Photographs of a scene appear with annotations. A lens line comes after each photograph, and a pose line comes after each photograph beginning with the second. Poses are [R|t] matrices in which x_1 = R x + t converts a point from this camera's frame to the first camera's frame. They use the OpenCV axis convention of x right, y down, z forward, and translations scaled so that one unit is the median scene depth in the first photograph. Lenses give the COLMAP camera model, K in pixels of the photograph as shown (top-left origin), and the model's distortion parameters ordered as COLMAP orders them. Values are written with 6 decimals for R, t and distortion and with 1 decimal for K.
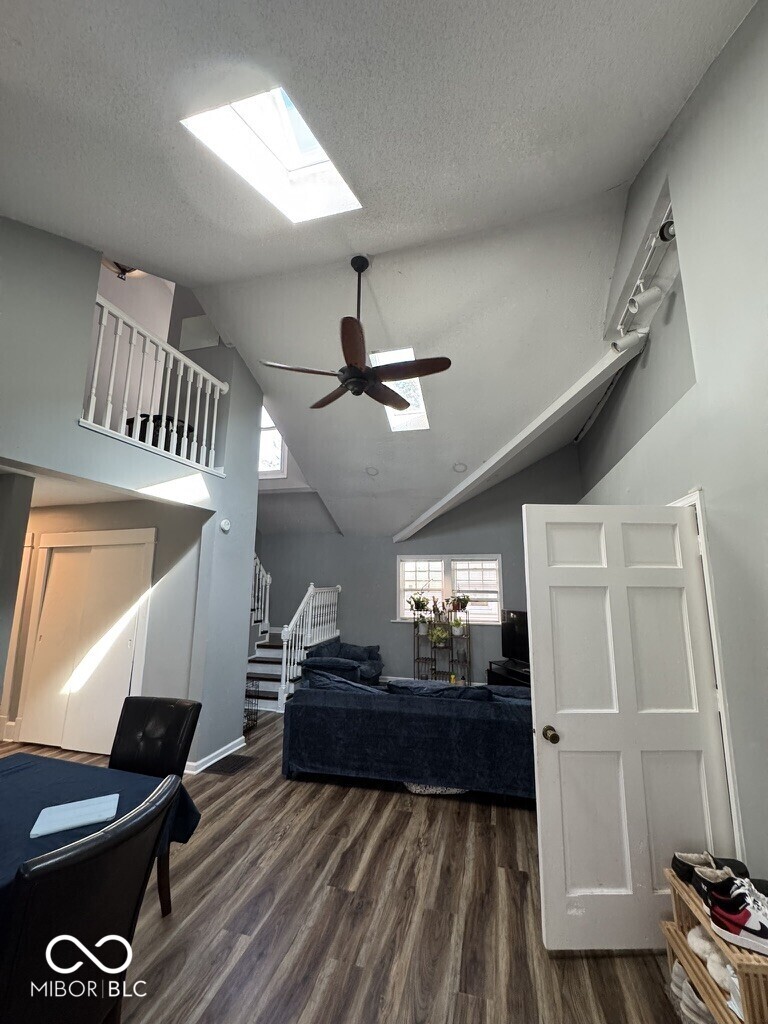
lens RADIAL K [[414.9, 0, 383.9], [0, 414.9, 512.0], [0, 0, 1]] dist [0.001563, 0.001734]
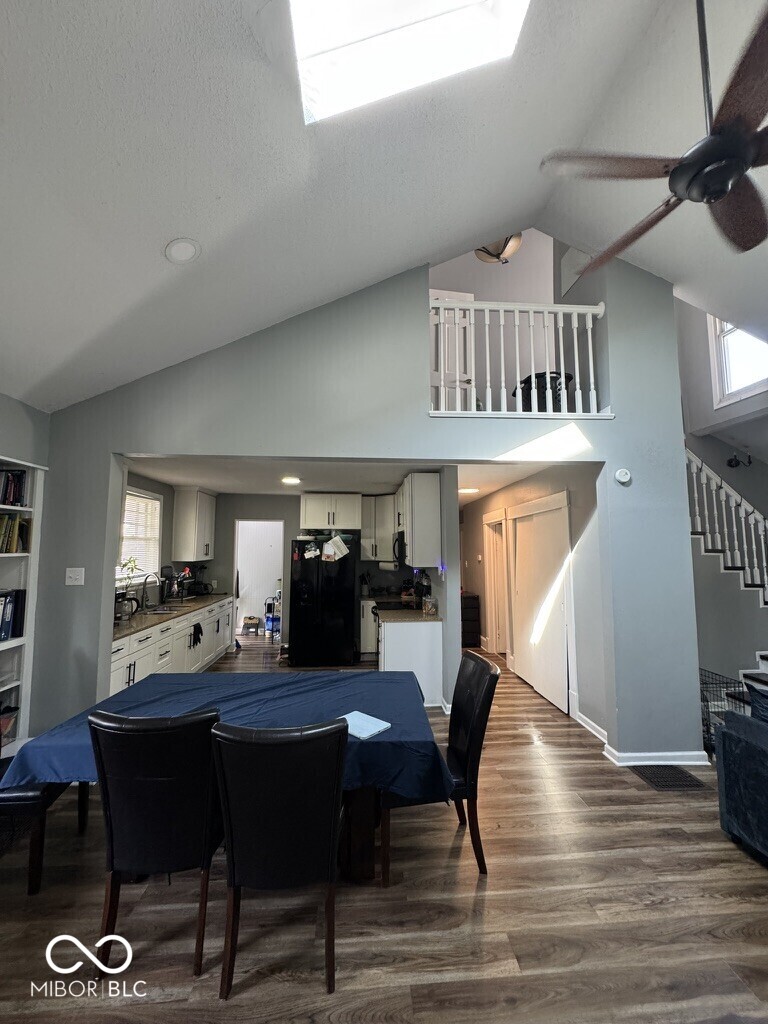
lens RADIAL K [[414.9, 0, 385.6], [0, 414.9, 510.0], [0, 0, 1]] dist [0.001563, 0.001734]
pose [[0.334440, -0.089023, -0.938203, 0.270707], [0.159839, 0.986463, -0.036625, 0.067062], [0.928763, -0.137712, 0.344143, 0.362072]]
